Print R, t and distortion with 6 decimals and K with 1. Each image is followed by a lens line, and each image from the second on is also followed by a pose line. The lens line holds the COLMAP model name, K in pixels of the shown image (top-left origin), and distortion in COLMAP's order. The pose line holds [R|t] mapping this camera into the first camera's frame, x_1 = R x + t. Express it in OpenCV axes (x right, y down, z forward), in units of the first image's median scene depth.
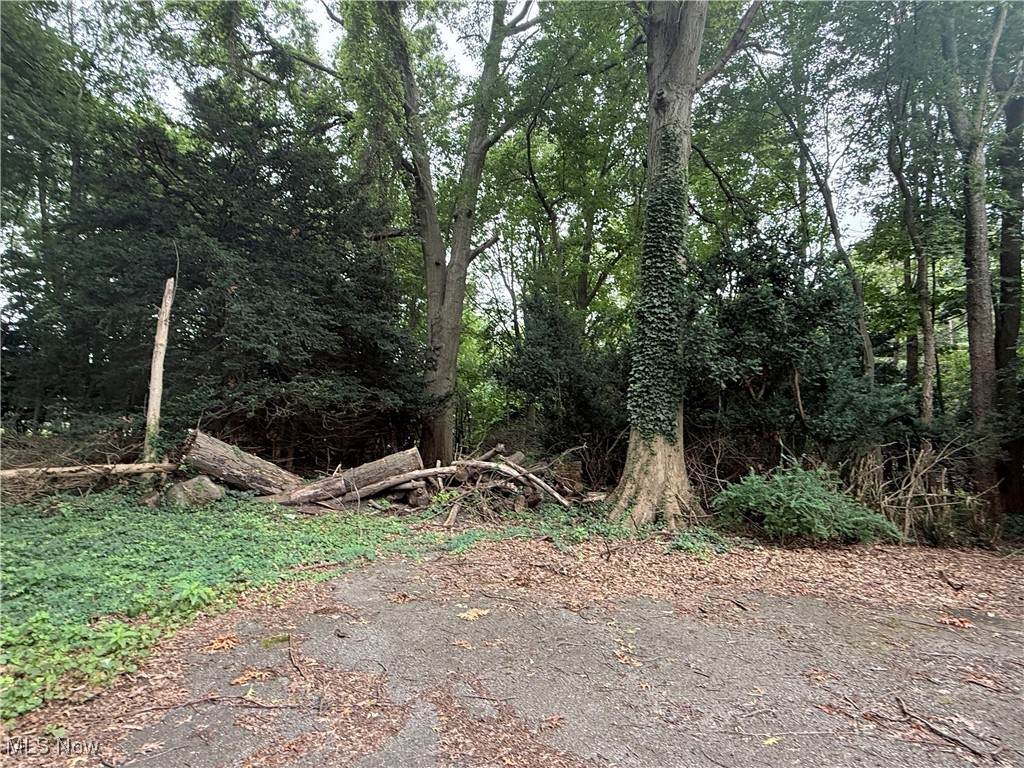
lens RADIAL K [[543.3, 0, 507.7], [0, 543.3, 380.7], [0, 0, 1]] dist [0.000061, 0.006464]
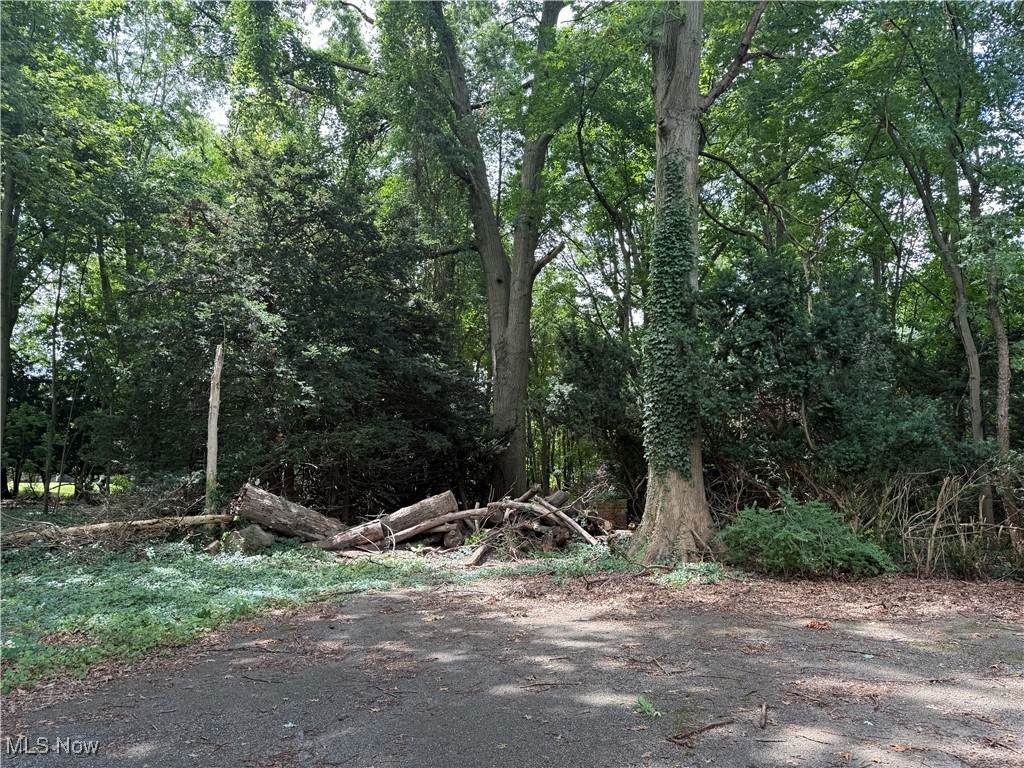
lens RADIAL K [[711.3, 0, 515.1], [0, 711.3, 390.4], [0, 0, 1]] dist [0.067840, -0.030387]
pose [[0.981010, -0.060988, -0.184119, 0.179504], [0.059610, 0.998137, -0.013015, -0.034533], [0.184570, 0.001792, 0.982818, -0.249170]]
